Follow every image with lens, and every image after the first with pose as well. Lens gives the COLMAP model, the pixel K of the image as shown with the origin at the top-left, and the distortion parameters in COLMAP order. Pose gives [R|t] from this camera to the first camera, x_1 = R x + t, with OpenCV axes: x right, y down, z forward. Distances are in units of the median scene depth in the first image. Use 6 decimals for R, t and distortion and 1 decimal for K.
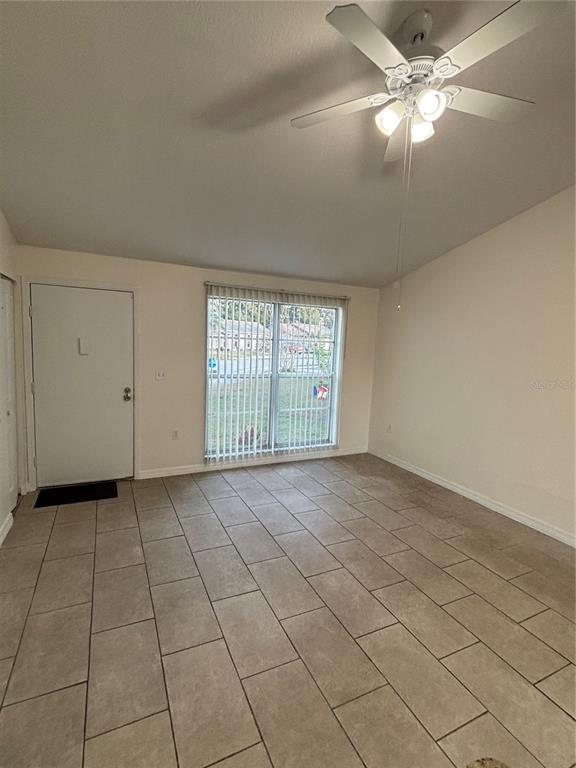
lens RADIAL K [[377.3, 0, 284.8], [0, 377.3, 382.3], [0, 0, 1]] dist [0.003301, 0.000587]
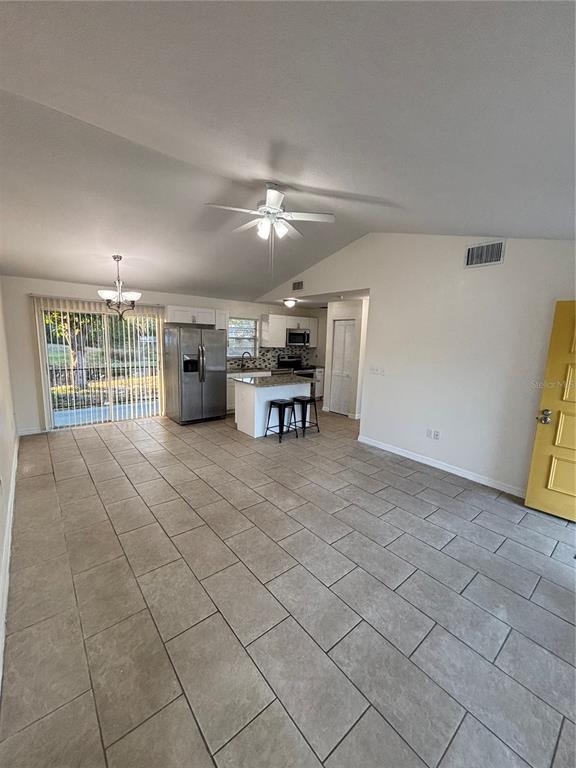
lens RADIAL K [[307.3, 0, 290.2], [0, 307.3, 386.2], [0, 0, 1]] dist [-0.000984, -0.000161]
pose [[-0.964390, -0.032096, -0.262529, 0.519635], [-0.102025, 0.960930, 0.257303, -0.247053], [0.244013, 0.274925, -0.929986, 2.252135]]
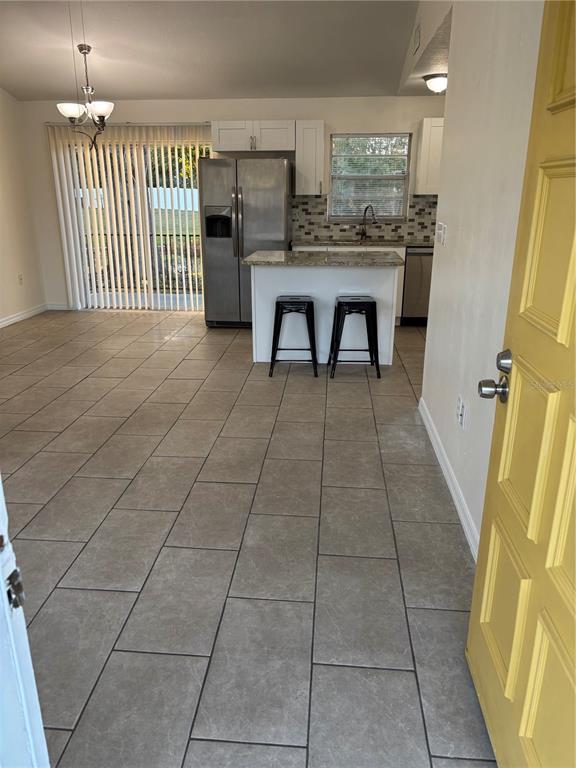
lens RADIAL K [[580.0, 0, 285.2], [0, 580.0, 381.7], [0, 0, 1]] dist [0.048859, -0.007876]
pose [[-0.862669, -0.195207, 0.466579, -1.007498], [0.024490, 0.905310, 0.424044, -0.185987], [-0.505175, 0.377237, -0.776203, 1.974602]]
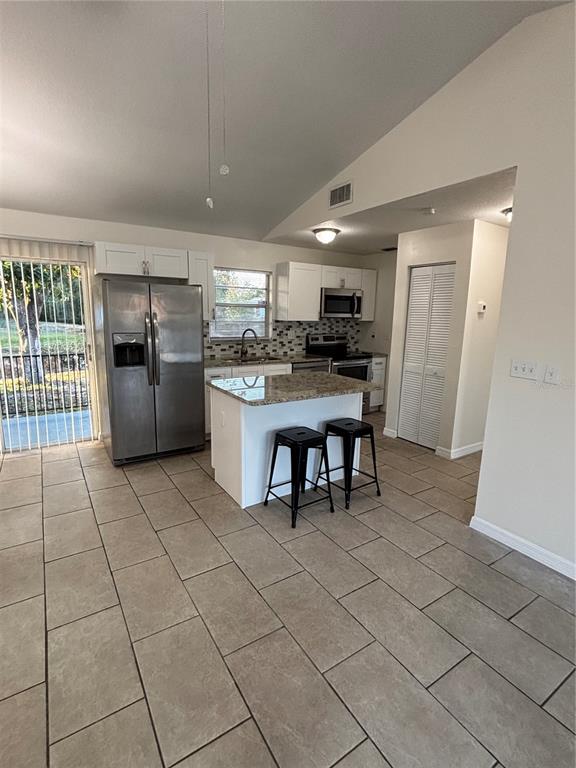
lens RADIAL K [[377.3, 0, 286.3], [0, 377.3, 384.0], [0, 0, 1]] dist [0.003301, 0.000587]
pose [[-0.989875, -0.039192, -0.136422, 0.217757], [-0.078359, 0.952281, 0.294994, -0.093846], [0.118350, 0.302697, -0.945710, 1.351760]]
